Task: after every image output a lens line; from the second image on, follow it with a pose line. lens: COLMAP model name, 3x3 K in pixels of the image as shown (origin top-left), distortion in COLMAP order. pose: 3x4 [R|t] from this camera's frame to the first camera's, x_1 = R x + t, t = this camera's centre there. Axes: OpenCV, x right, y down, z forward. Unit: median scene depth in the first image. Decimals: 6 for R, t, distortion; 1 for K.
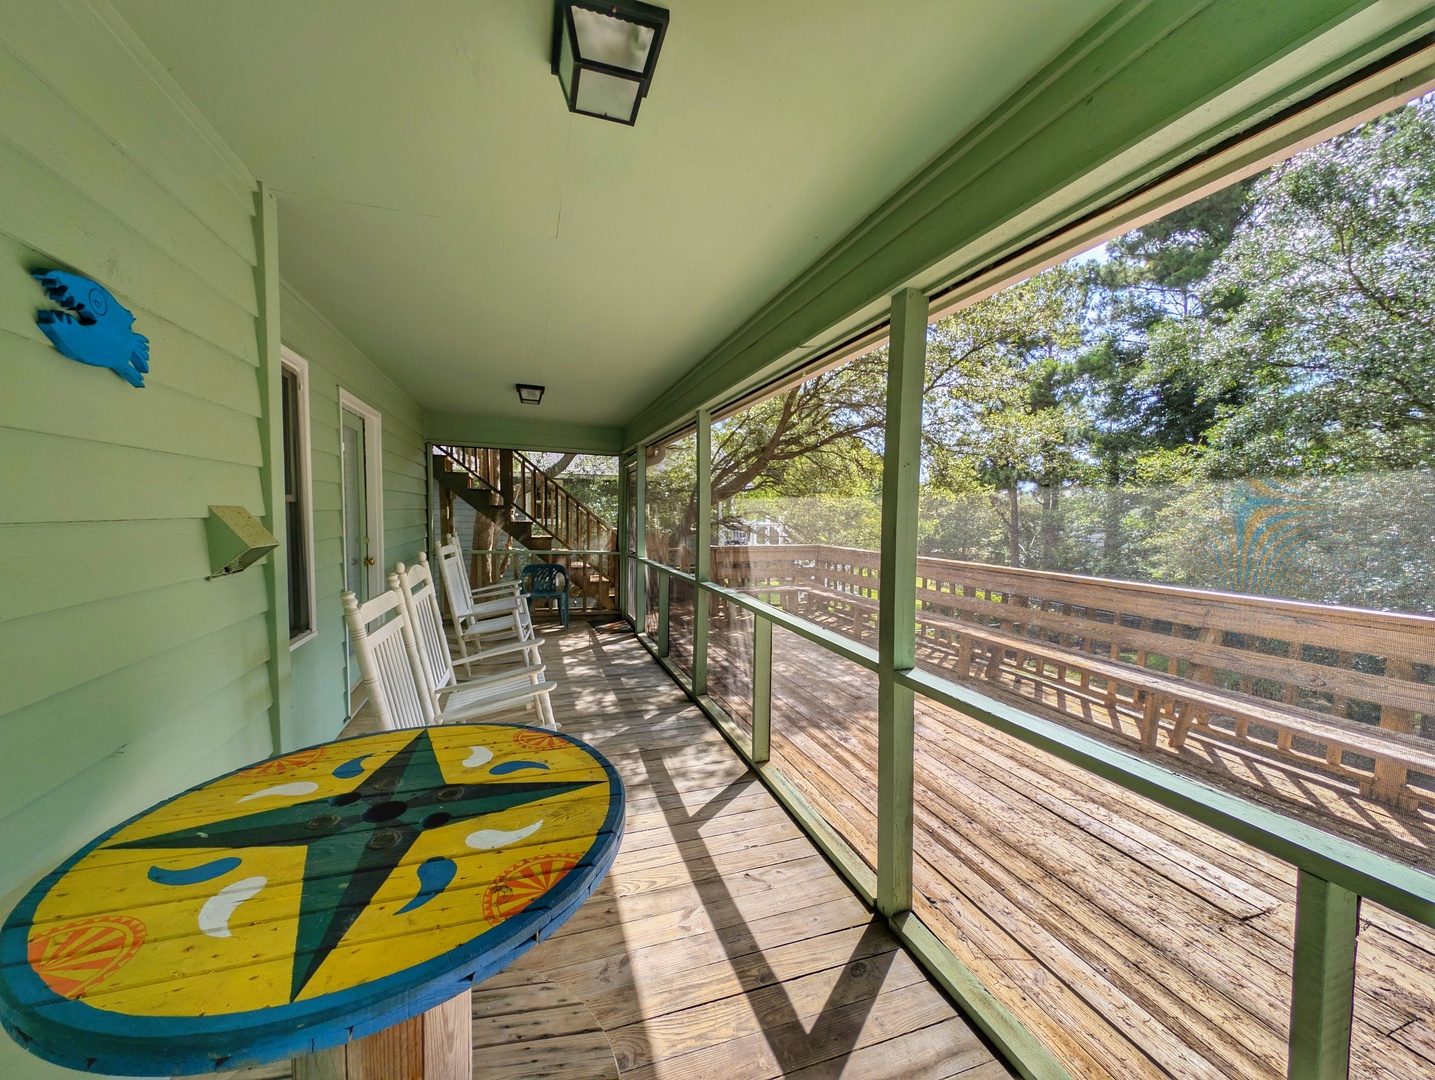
lens RADIAL K [[548.7, 0, 717.5], [0, 548.7, 540.0], [0, 0, 1]] dist [0.011942, -0.000609]
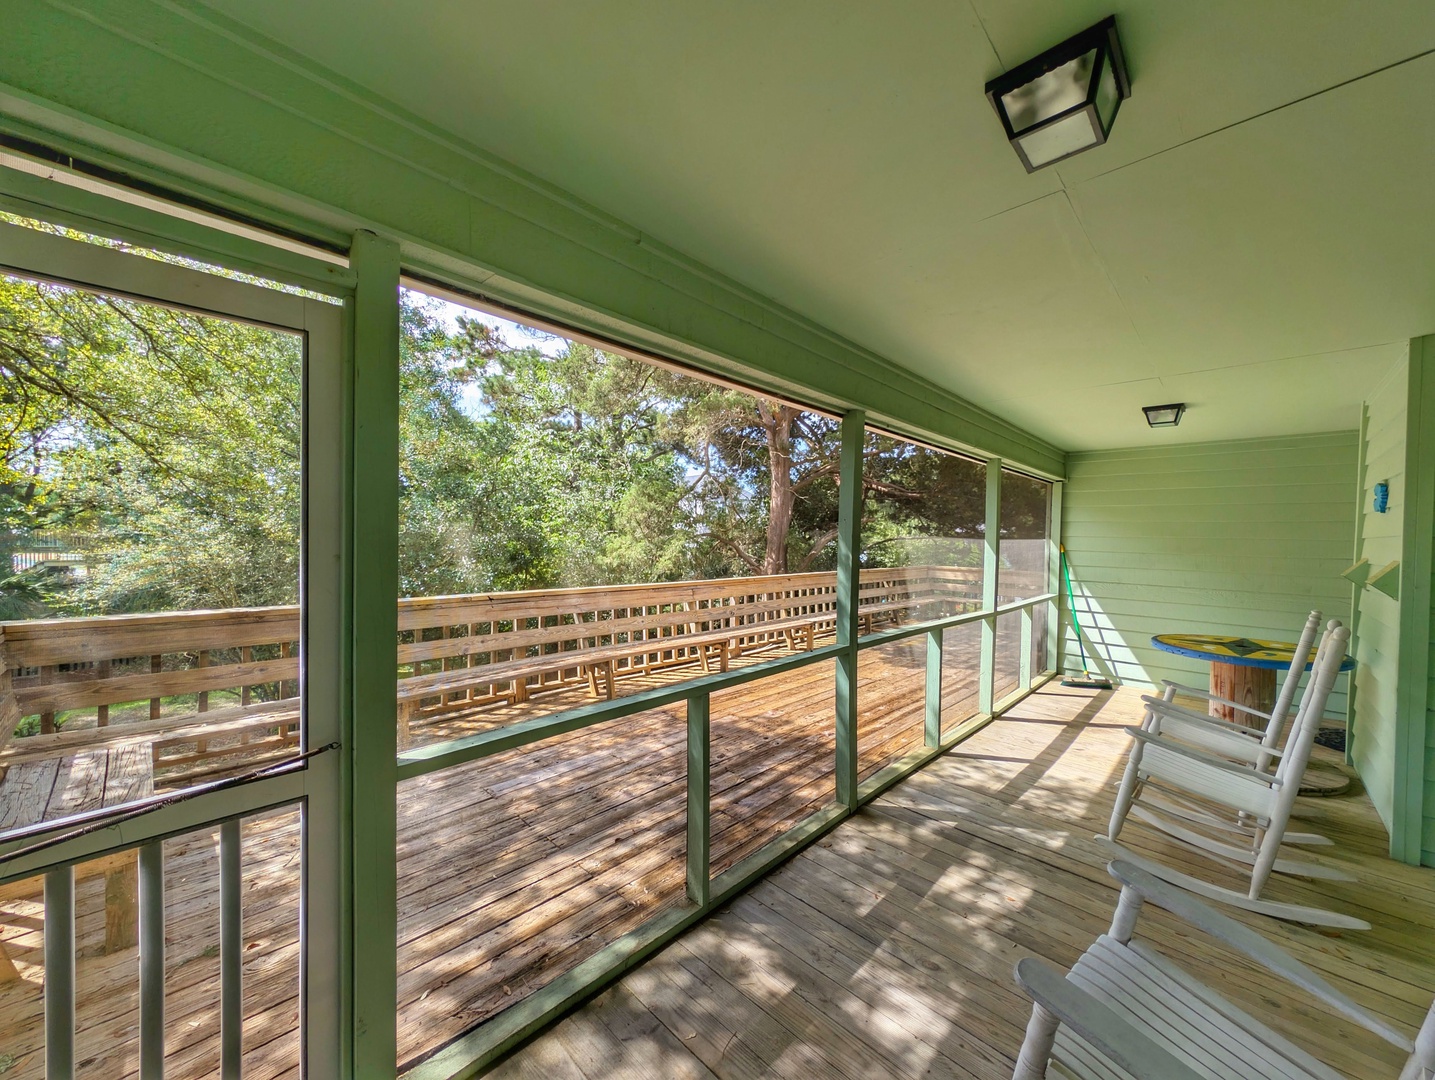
lens RADIAL K [[544.5, 0, 709.1], [0, 544.5, 543.4], [0, 0, 1]] dist [0.009373, -0.002625]
pose [[-0.444548, -0.038579, 0.894924, -0.620309], [0.016632, 0.998544, 0.051308, -0.102400], [-0.895601, 0.037694, -0.443259, 1.573433]]
